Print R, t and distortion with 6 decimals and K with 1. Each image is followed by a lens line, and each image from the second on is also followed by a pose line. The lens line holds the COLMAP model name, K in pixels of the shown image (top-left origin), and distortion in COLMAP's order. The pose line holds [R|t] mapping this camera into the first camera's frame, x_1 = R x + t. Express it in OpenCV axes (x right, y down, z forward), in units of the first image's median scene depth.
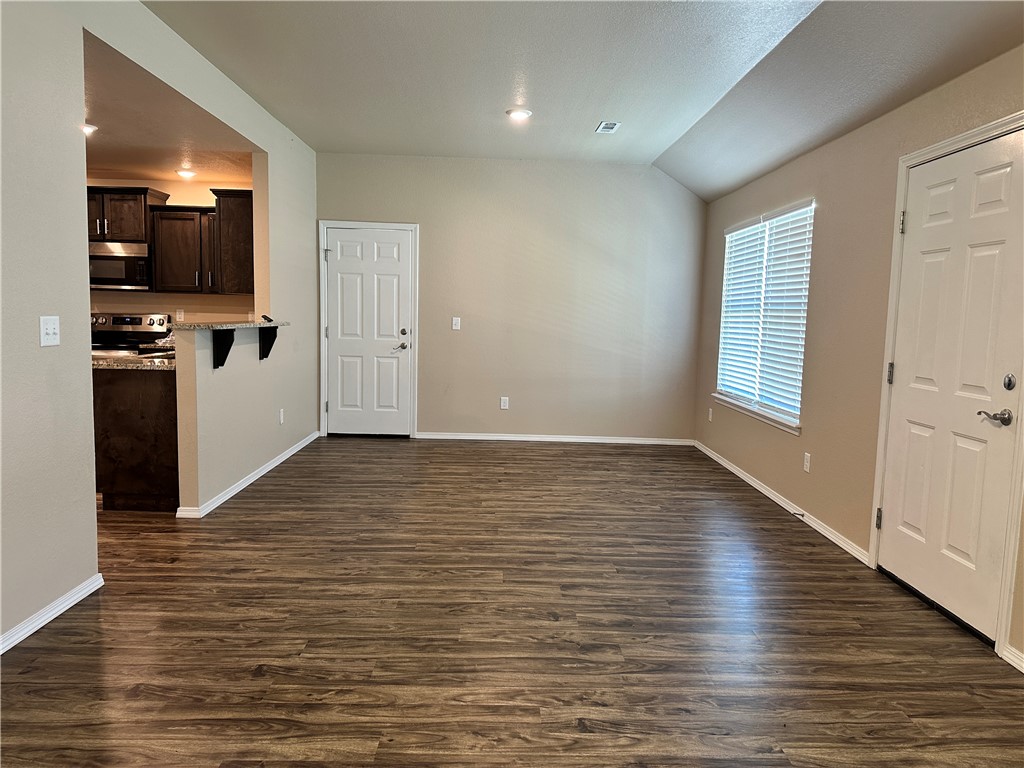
lens RADIAL K [[716.9, 0, 517.3], [0, 716.9, 385.6], [0, 0, 1]] dist [0.081591, -0.105913]
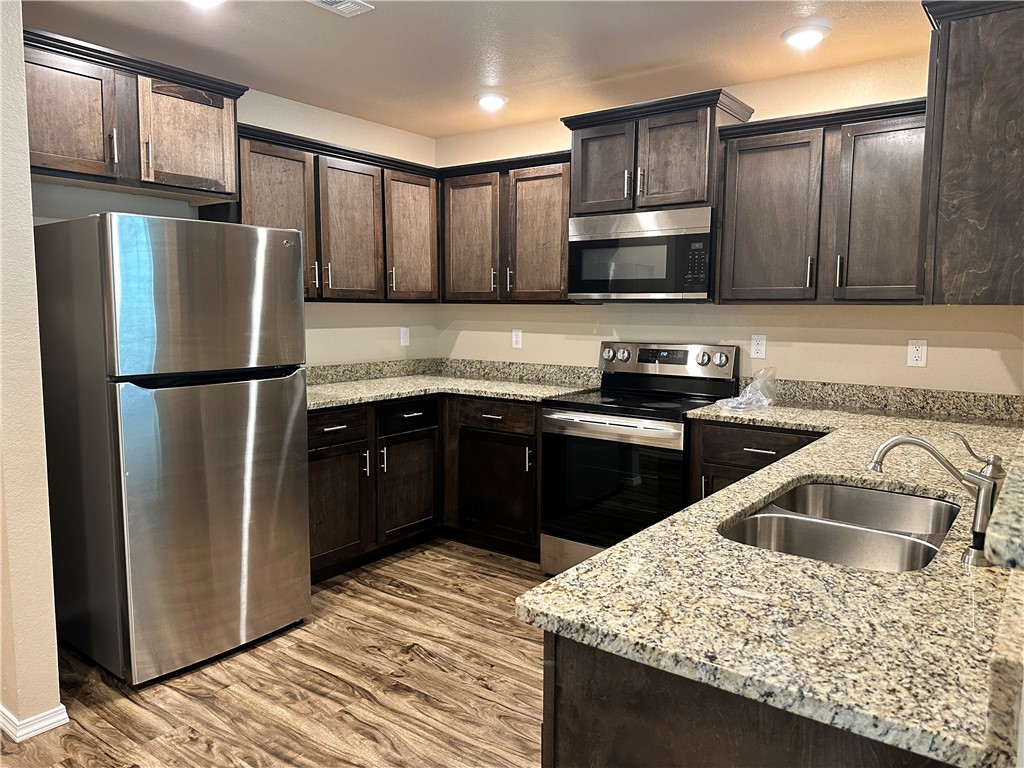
lens RADIAL K [[716.9, 0, 517.3], [0, 716.9, 385.6], [0, 0, 1]] dist [0.081591, -0.105913]
pose [[0.789386, 0.048487, -0.611979, -0.514199], [-0.050397, 0.998630, 0.014115, -0.123232], [0.611825, 0.019700, 0.790748, 0.895088]]
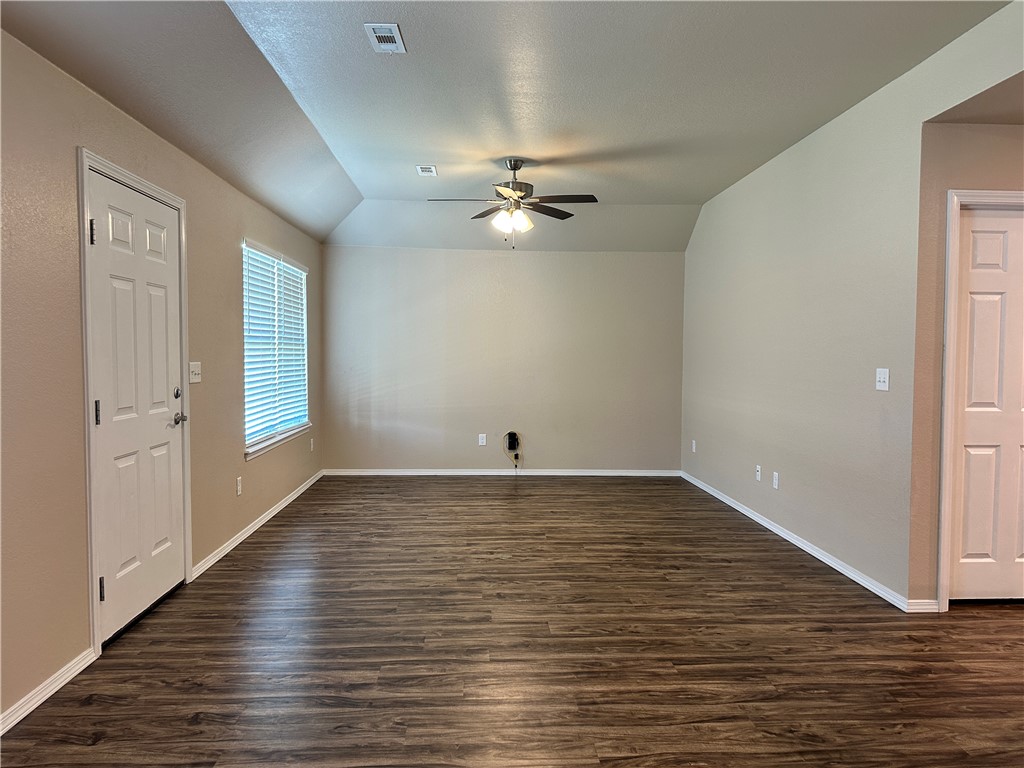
lens RADIAL K [[716.9, 0, 517.3], [0, 716.9, 385.6], [0, 0, 1]] dist [0.081591, -0.105913]
pose [[-0.998862, -0.031624, -0.035701, 0.061797], [-0.036517, 0.988613, 0.145979, -0.177618], [0.030678, 0.147117, -0.988643, 1.740950]]
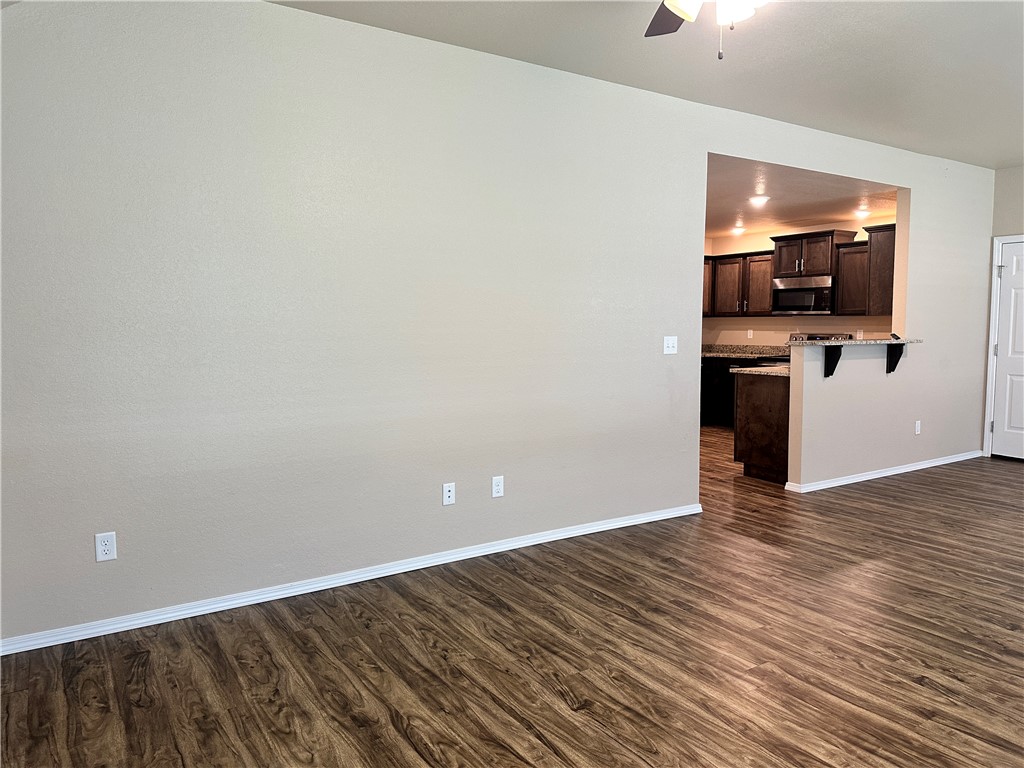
lens RADIAL K [[716.9, 0, 517.3], [0, 716.9, 385.6], [0, 0, 1]] dist [0.081591, -0.105913]
pose [[0.525681, 0.051471, -0.849123, 0.426458], [-0.074801, 0.997098, 0.014132, 0.015111], [0.847387, 0.056086, 0.528006, -0.118523]]
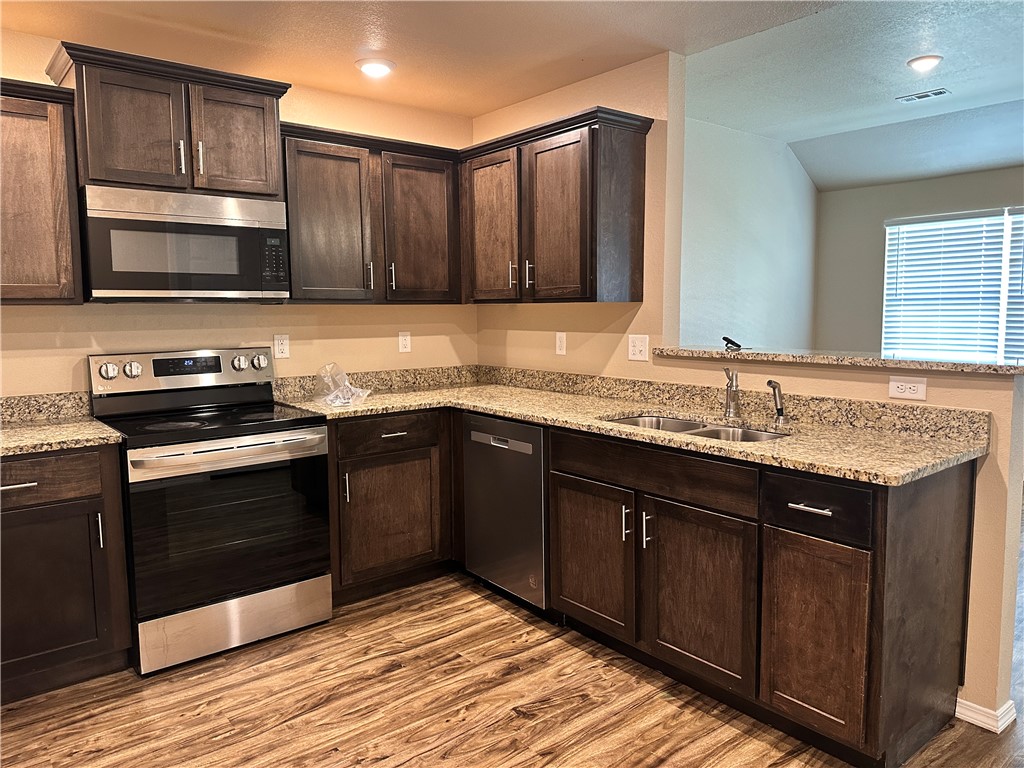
lens RADIAL K [[731.2, 0, 515.5], [0, 731.2, 386.4], [0, 0, 1]] dist [0.006682, -0.000850]
pose [[0.780662, -0.098424, 0.617155, -1.190597], [0.092430, 0.994844, 0.041740, -0.135956], [-0.618081, 0.024459, 0.785734, 0.894160]]
